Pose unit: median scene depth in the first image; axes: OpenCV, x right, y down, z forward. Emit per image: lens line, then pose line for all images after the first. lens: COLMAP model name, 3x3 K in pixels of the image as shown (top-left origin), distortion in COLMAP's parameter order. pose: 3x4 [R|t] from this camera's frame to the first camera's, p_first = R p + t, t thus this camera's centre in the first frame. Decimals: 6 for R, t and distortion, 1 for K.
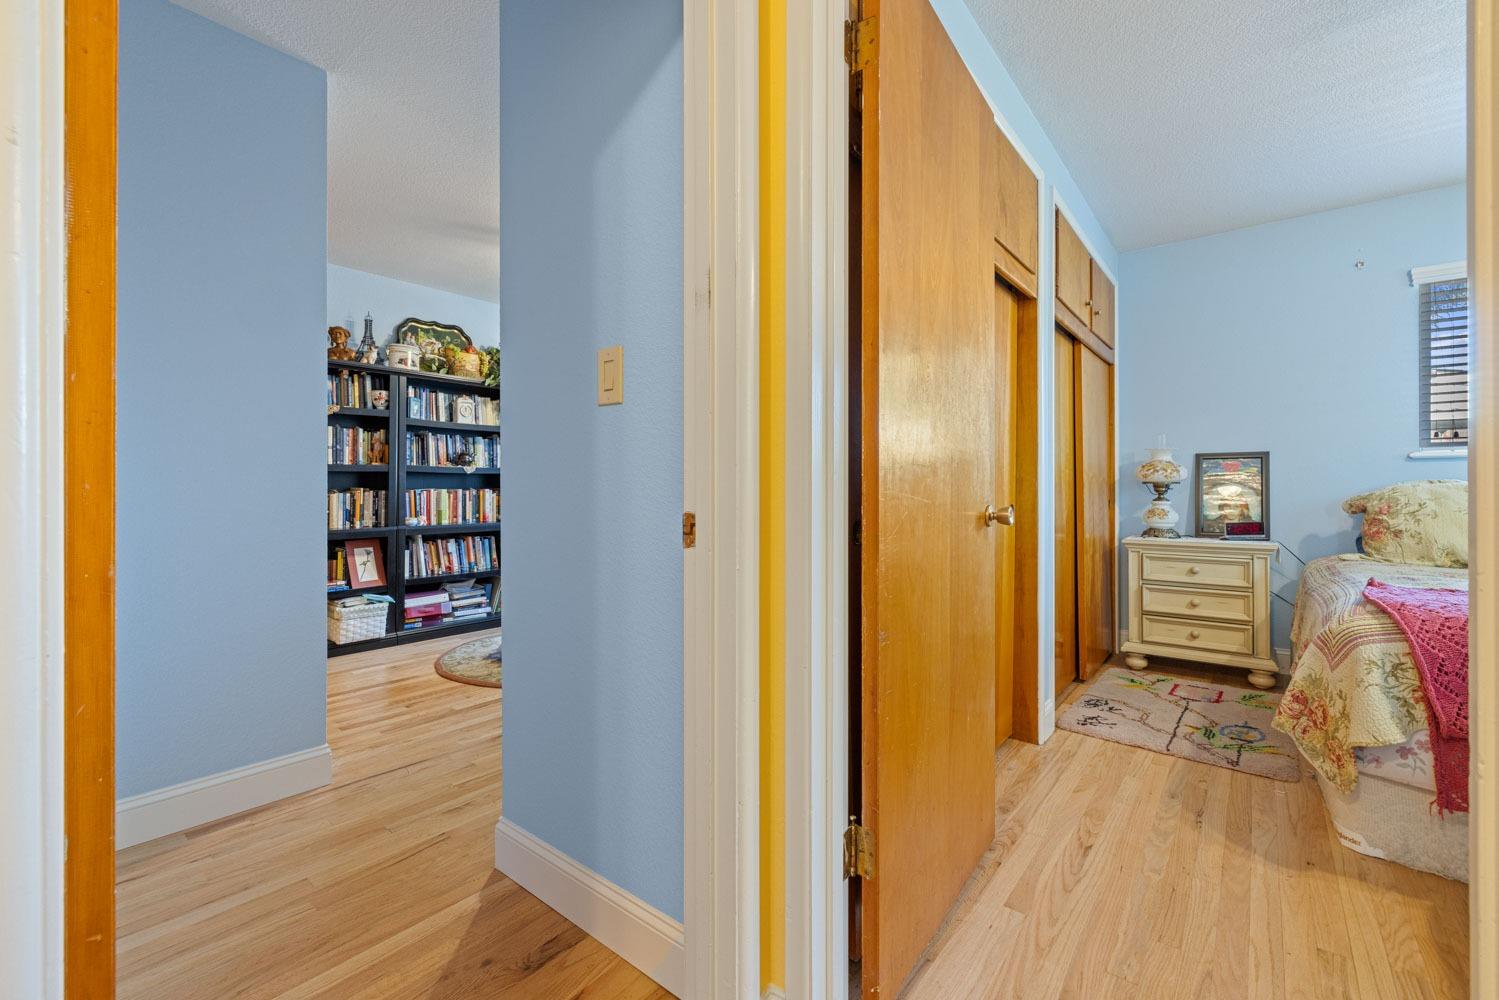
lens RADIAL K [[627.1, 0, 746.3], [0, 627.1, 488.3], [0, 0, 1]] dist [-0.003616, 0.000509]
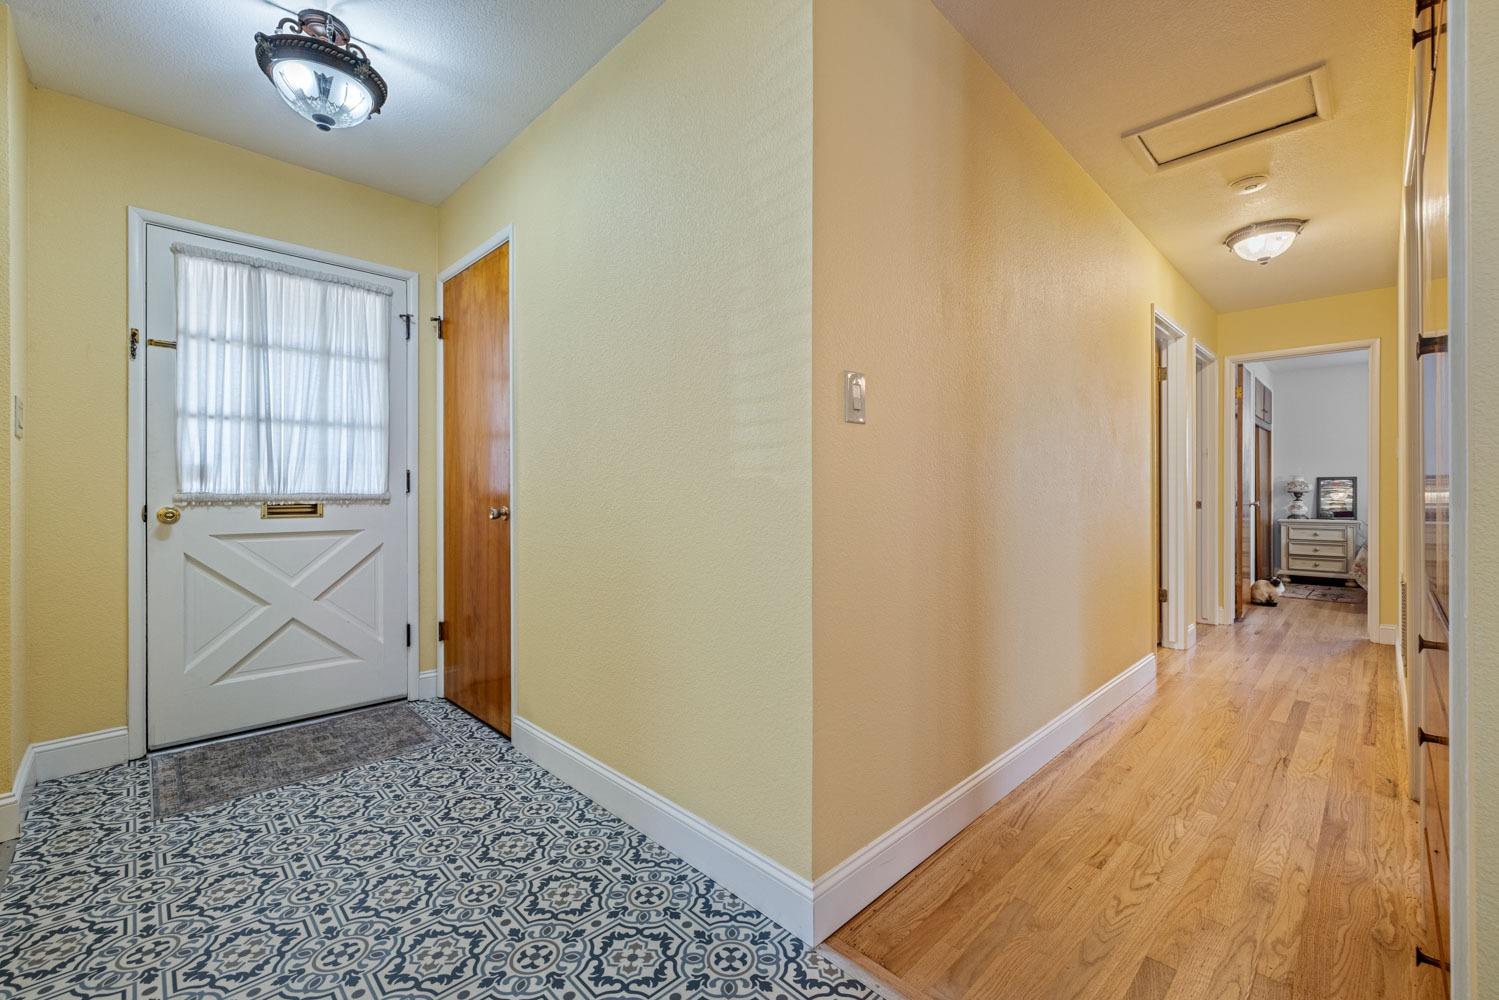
lens RADIAL K [[627.1, 0, 740.3], [0, 627.1, 500.4], [0, 0, 1]] dist [-0.003616, 0.000509]
pose [[0.993617, -0.003761, -0.112741, -1.844642], [0.004590, 0.999964, 0.007091, -0.009000], [0.112710, -0.007563, 0.993599, -2.479040]]
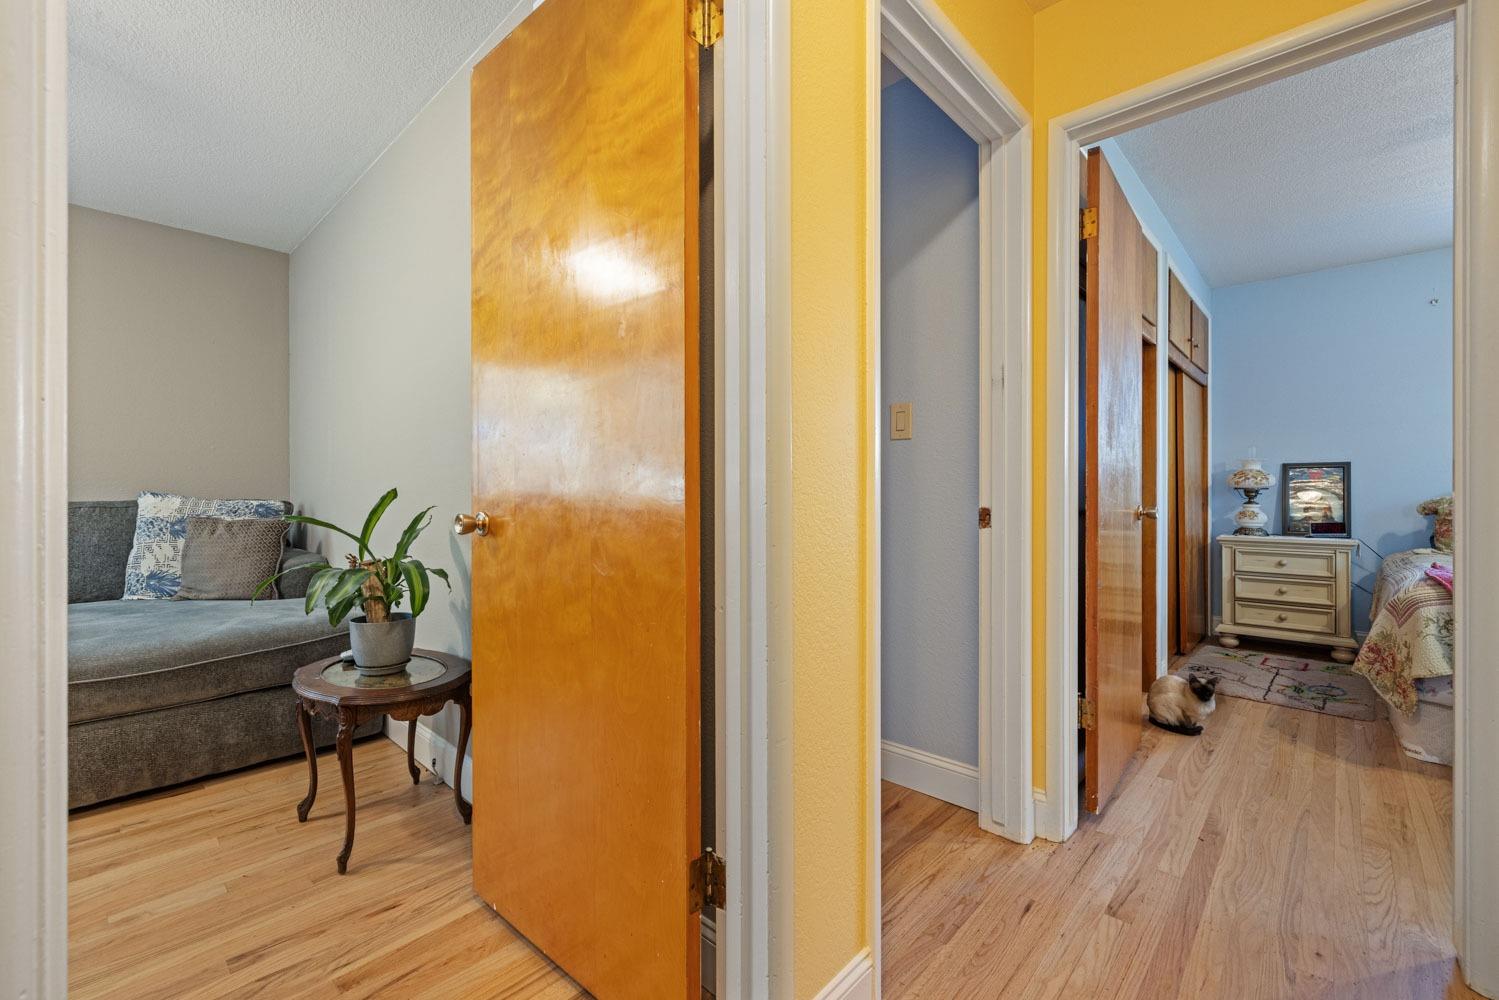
lens RADIAL K [[627.1, 0, 742.7], [0, 627.1, 493.6], [0, 0, 1]] dist [-0.003616, 0.000509]
pose [[0.997182, 0.001445, -0.075012, -0.399160], [-0.001335, 0.999998, 0.001520, -0.000054], [0.075014, -0.001415, 0.997181, -0.478165]]
